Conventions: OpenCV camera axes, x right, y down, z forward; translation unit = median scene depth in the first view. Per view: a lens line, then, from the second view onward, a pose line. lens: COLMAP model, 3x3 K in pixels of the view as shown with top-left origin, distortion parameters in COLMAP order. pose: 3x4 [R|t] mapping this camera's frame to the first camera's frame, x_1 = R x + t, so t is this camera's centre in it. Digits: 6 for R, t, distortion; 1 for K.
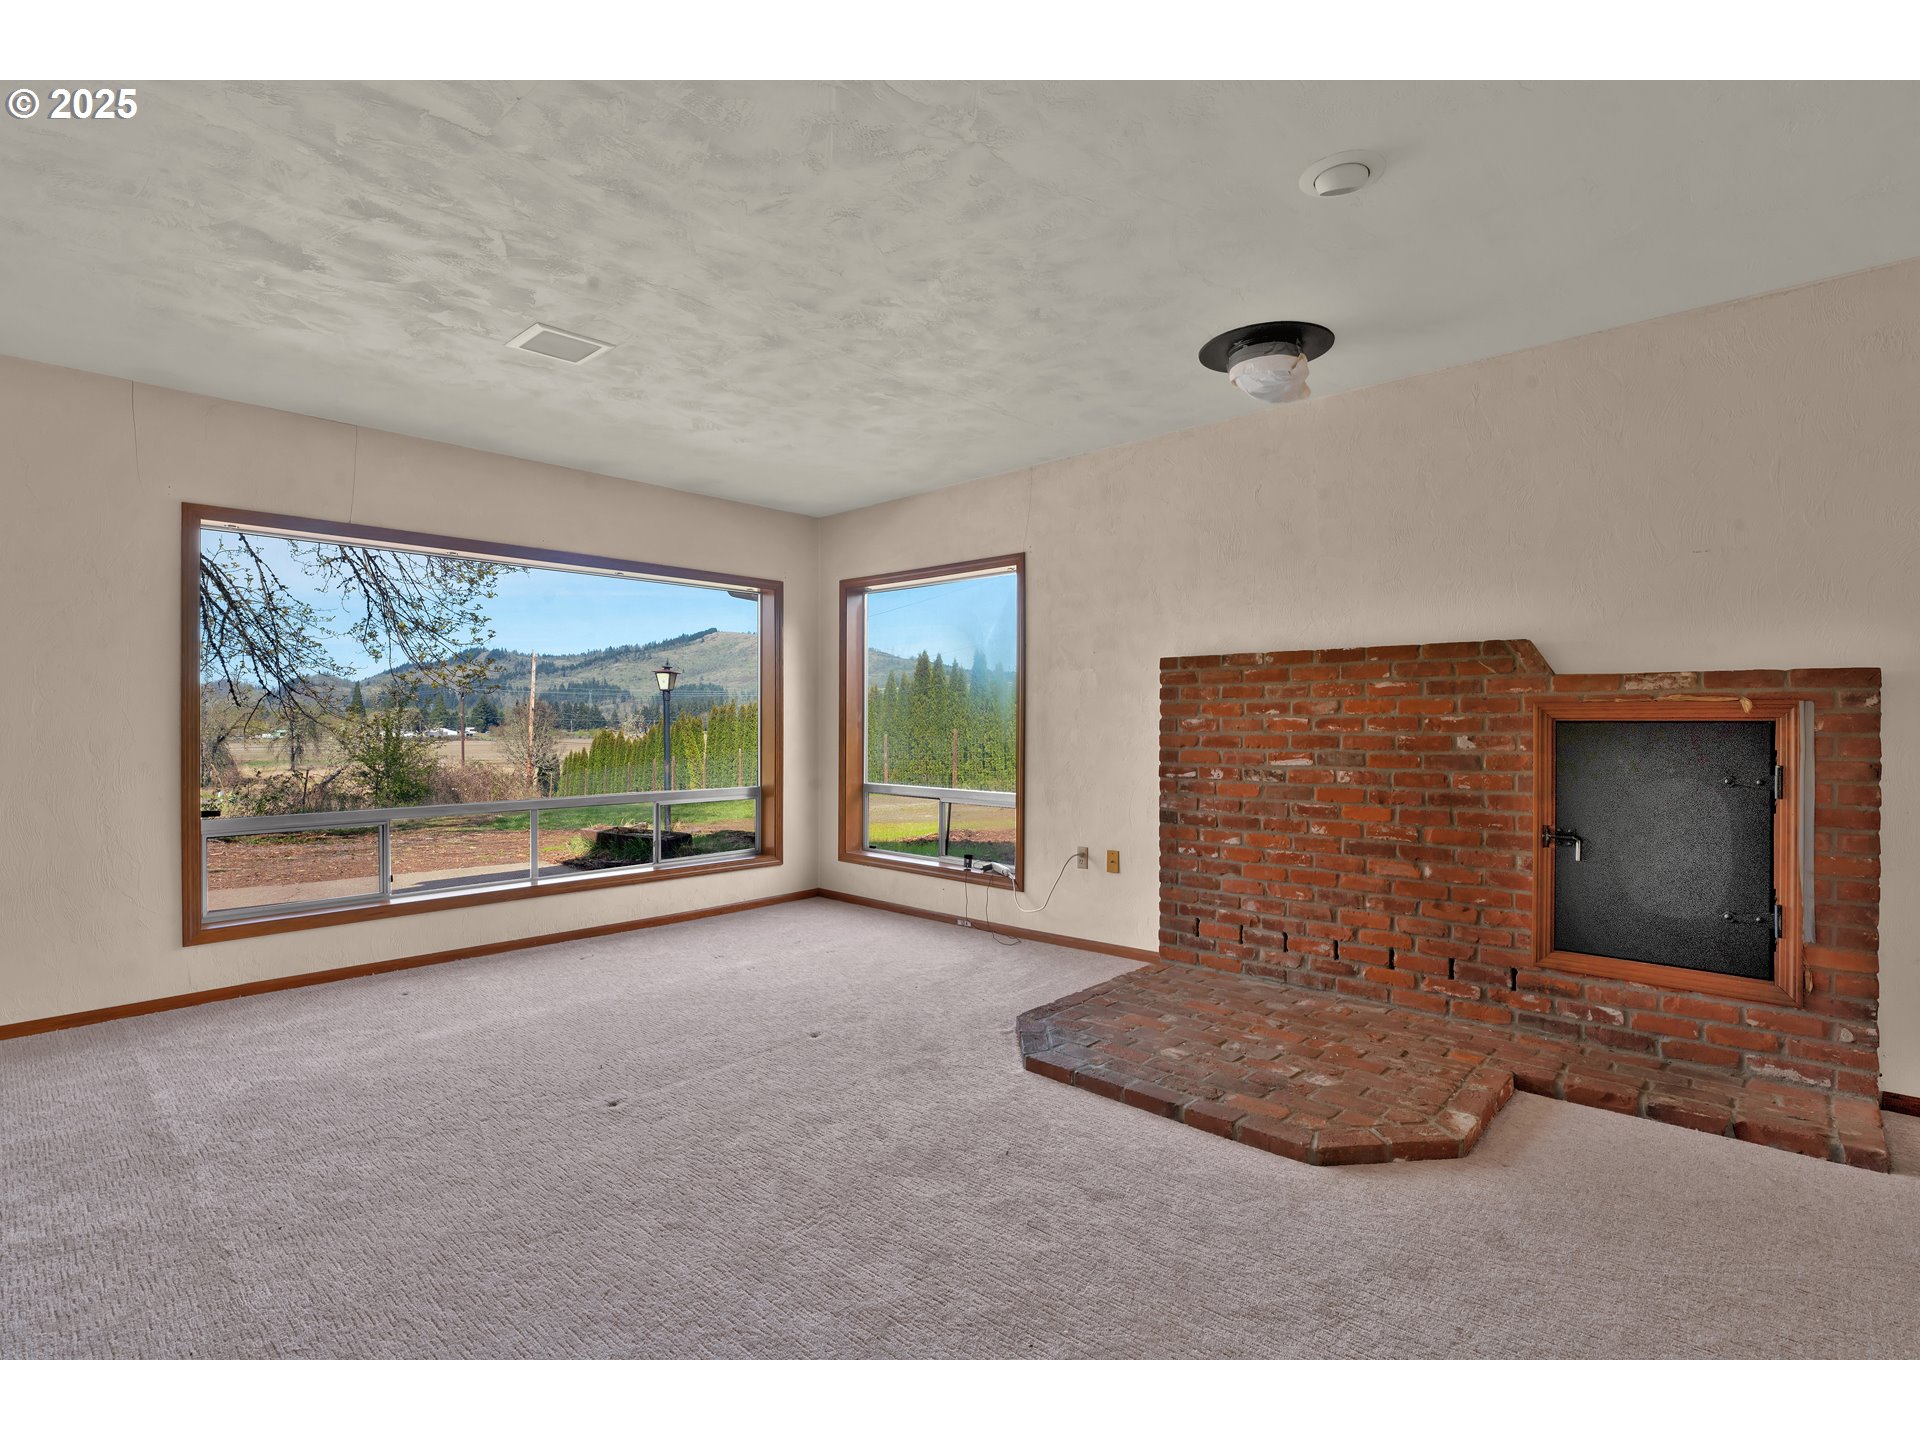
lens RADIAL K [[897.9, 0, 933.1], [0, 897.9, 714.6], [0, 0, 1]] dist [0.000002, -0.000068]
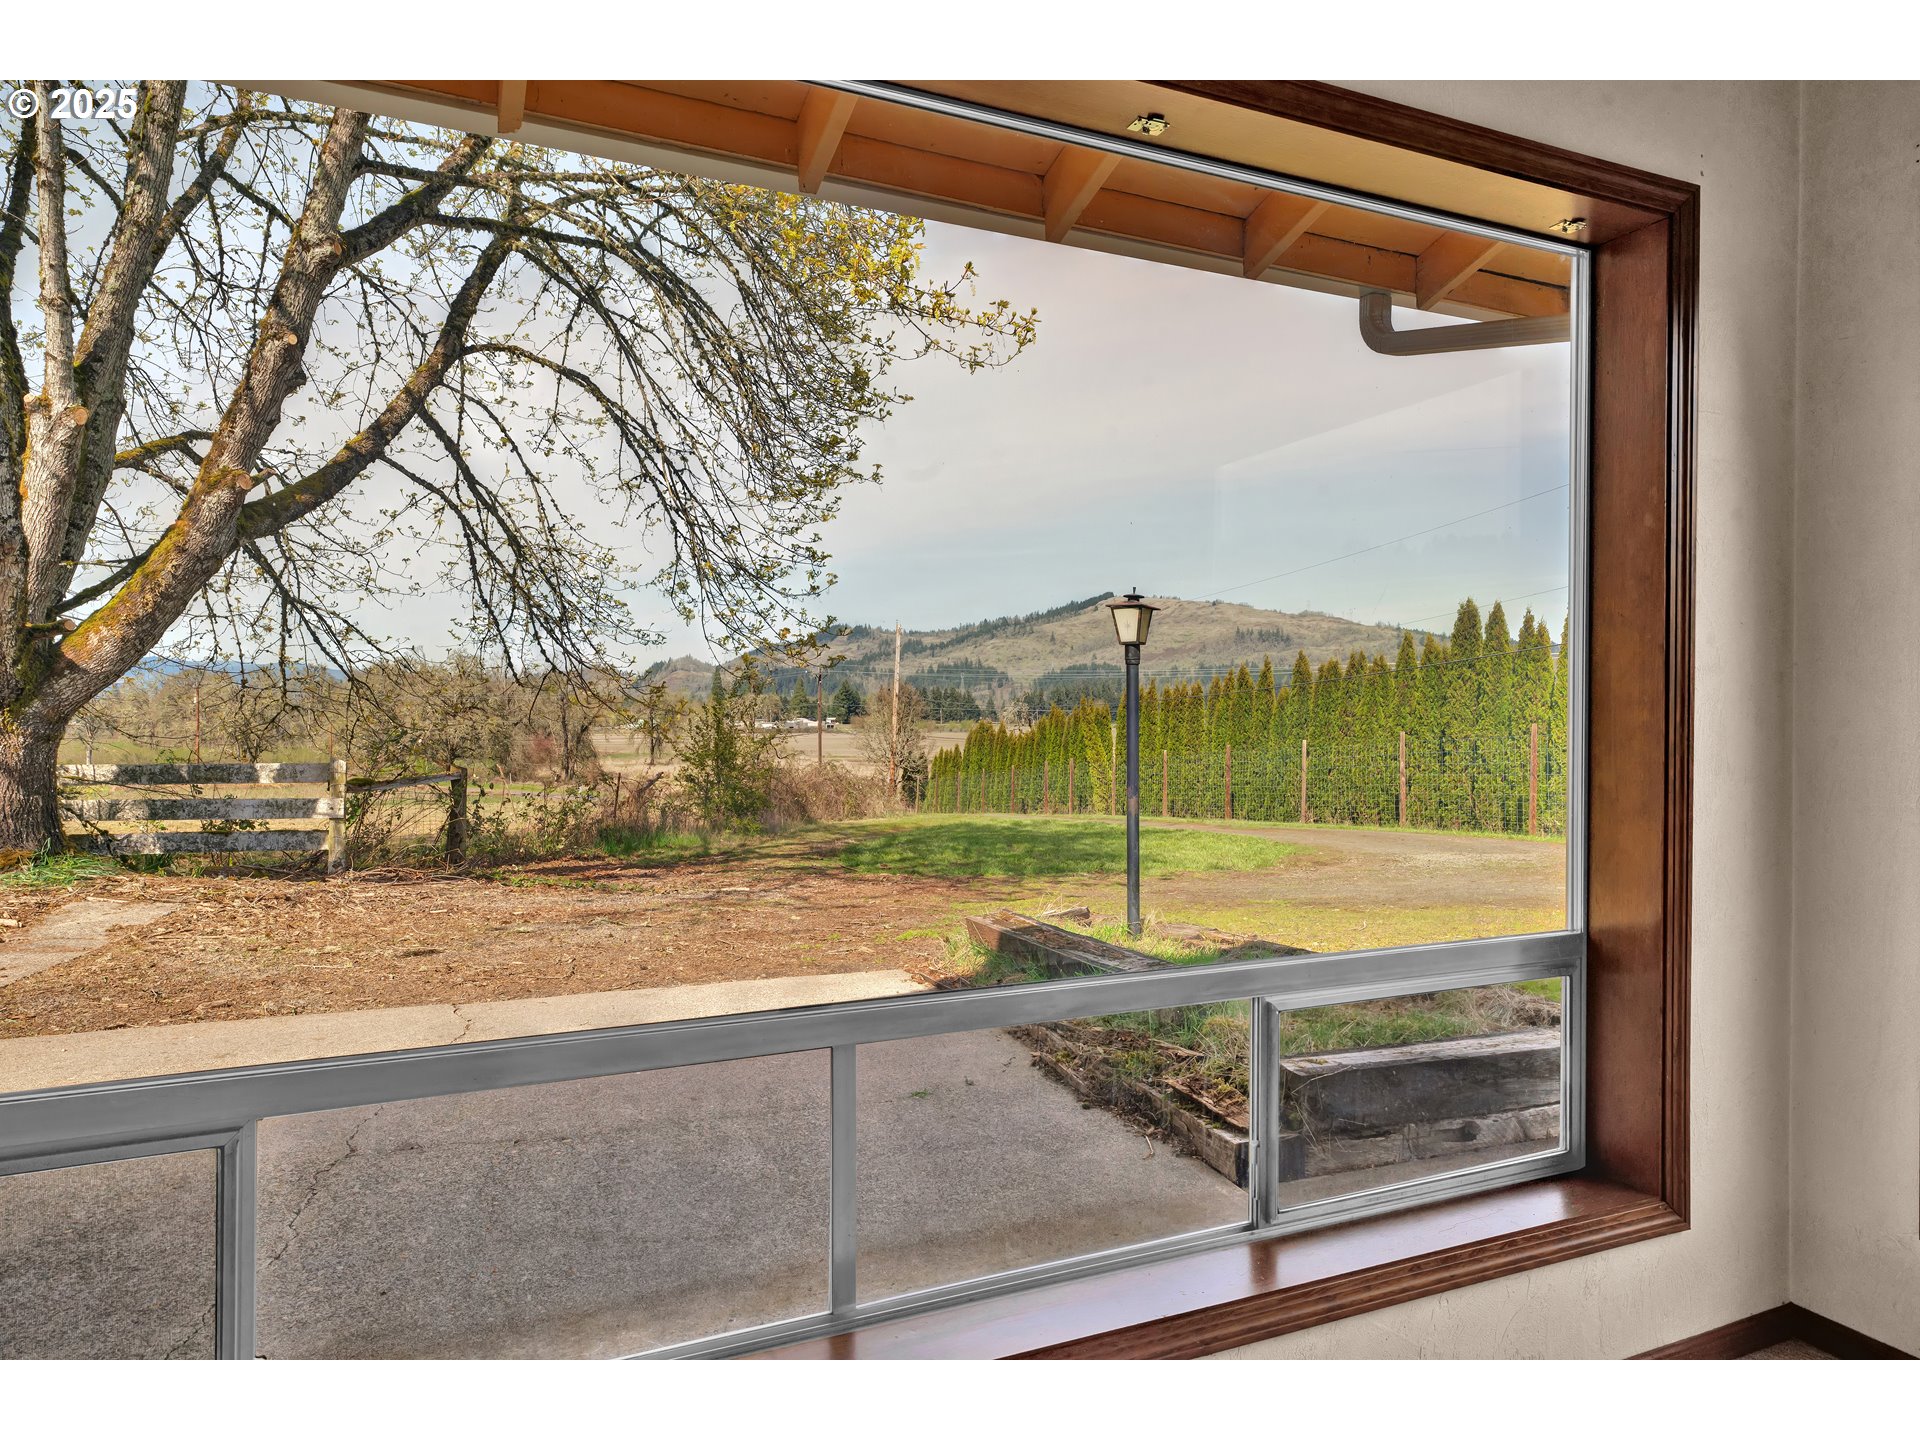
lens RADIAL K [[897.9, 0, 933.1], [0, 897.9, 714.6], [0, 0, 1]] dist [0.000002, -0.000068]
pose [[0.925716, 0.003719, -0.378201, -0.114887], [0.000039, 0.999951, 0.009930, 0.003312], [0.378219, -0.009208, 0.925670, 0.274867]]
